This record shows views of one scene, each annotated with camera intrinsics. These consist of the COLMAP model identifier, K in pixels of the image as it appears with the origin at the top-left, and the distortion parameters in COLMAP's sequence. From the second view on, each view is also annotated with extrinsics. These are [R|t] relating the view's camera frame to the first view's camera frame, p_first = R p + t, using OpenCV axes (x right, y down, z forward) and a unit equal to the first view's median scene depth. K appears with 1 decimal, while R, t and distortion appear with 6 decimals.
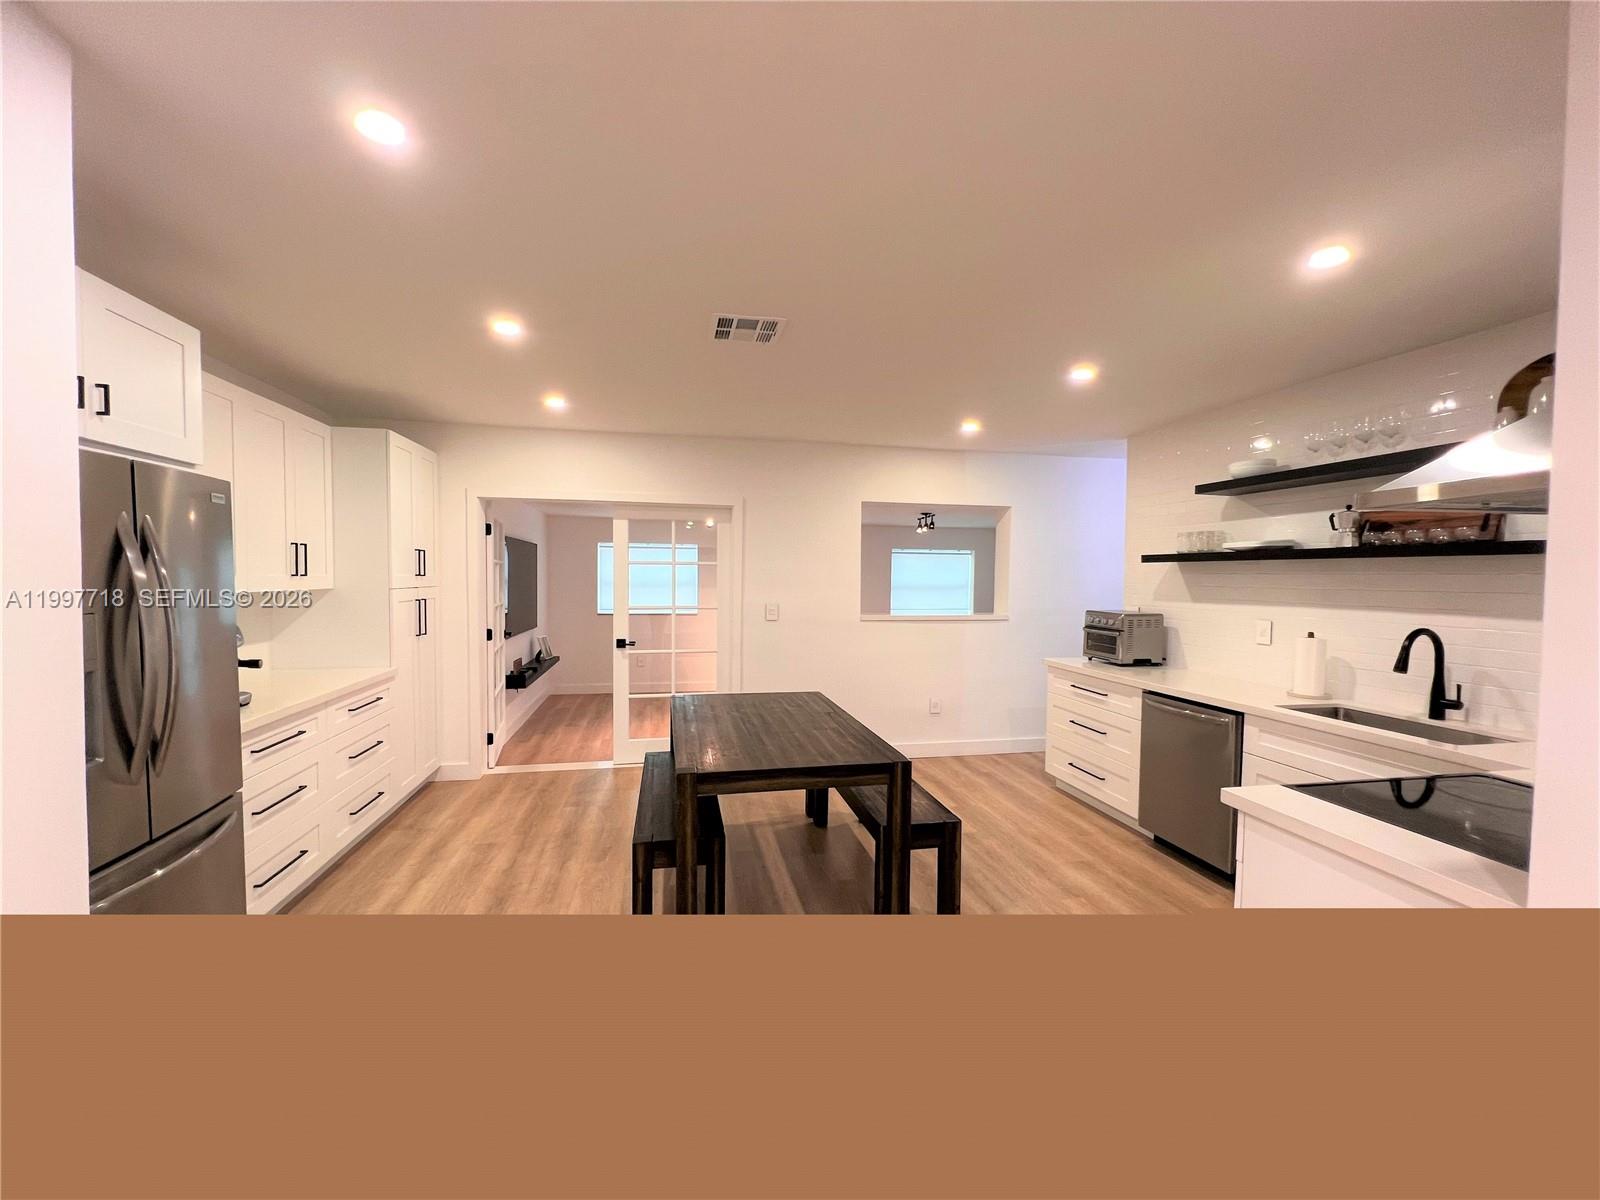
lens RADIAL K [[641.5, 0, 800.9], [0, 641.5, 602.6], [0, 0, 1]] dist [-0.012390, 0.000018]
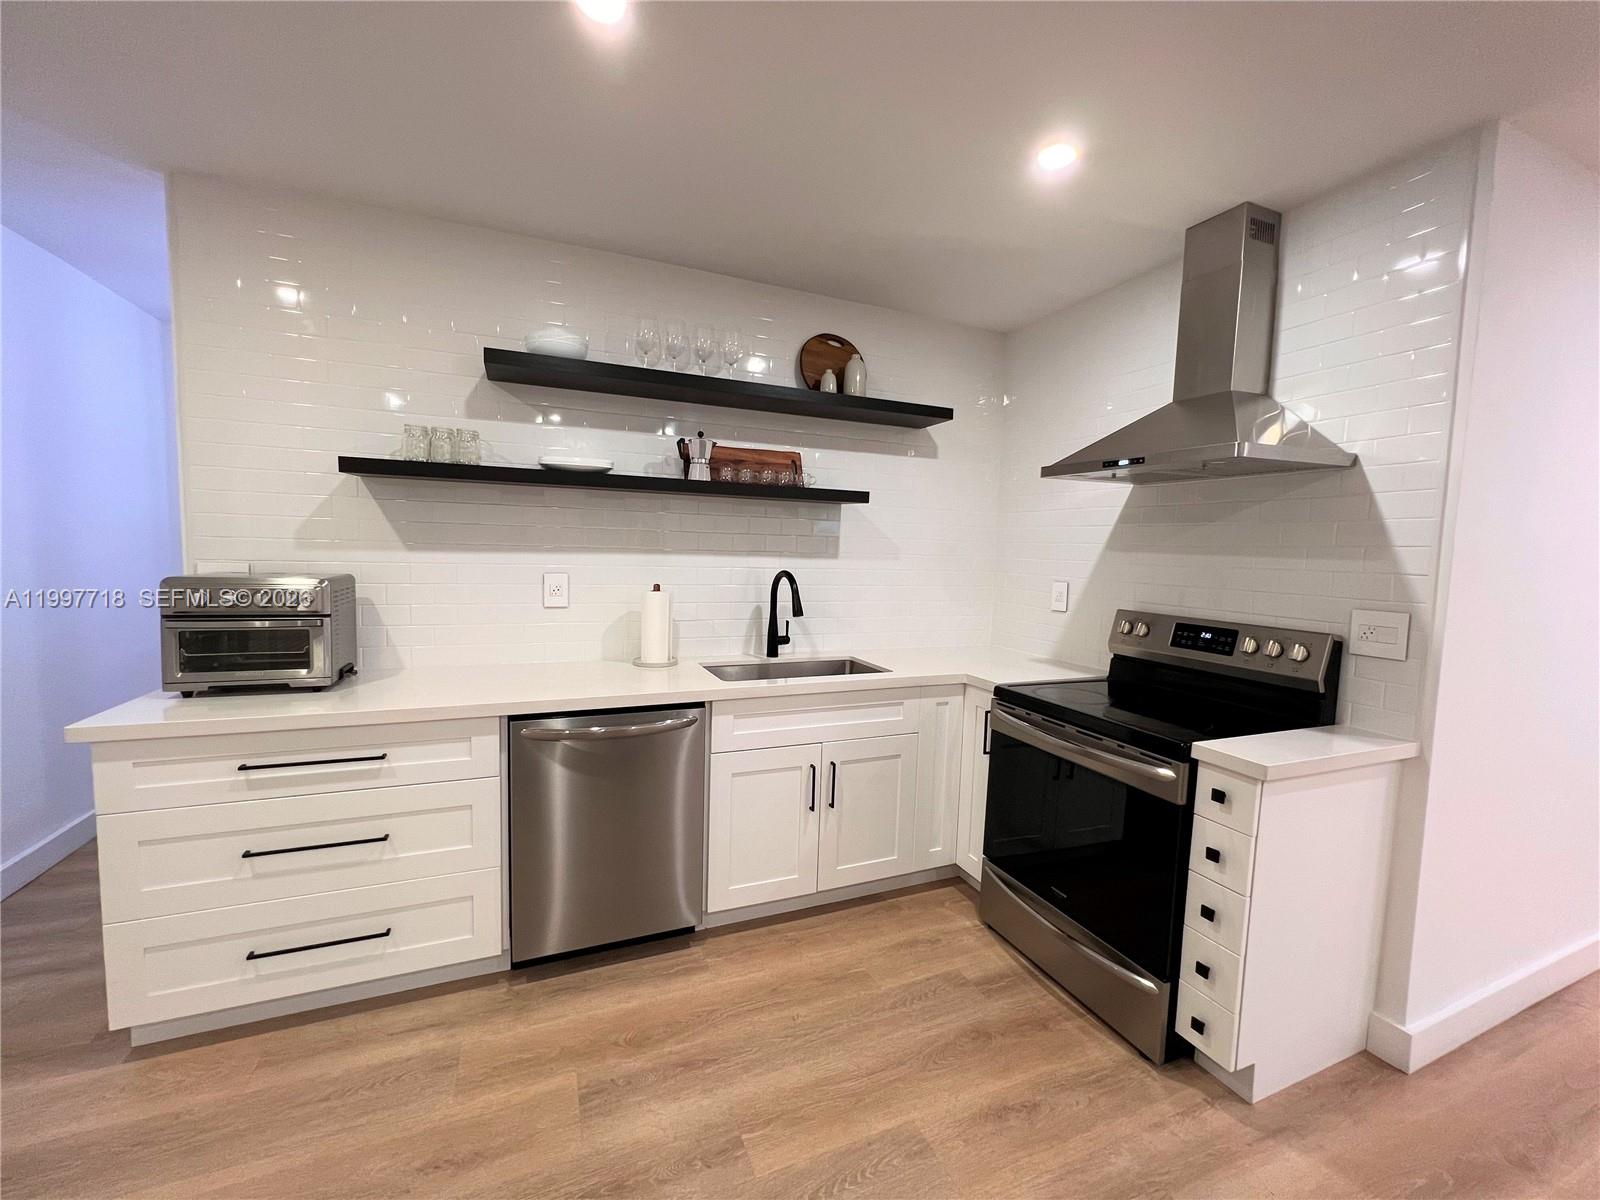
lens RADIAL K [[641.5, 0, 800.4], [0, 641.5, 596.5], [0, 0, 1]] dist [-0.012390, 0.000018]
pose [[-0.199647, -0.089493, 0.975773, -0.019051], [0.010524, 0.995567, 0.093462, -0.008729], [-0.979811, 0.028928, -0.197820, 0.759667]]
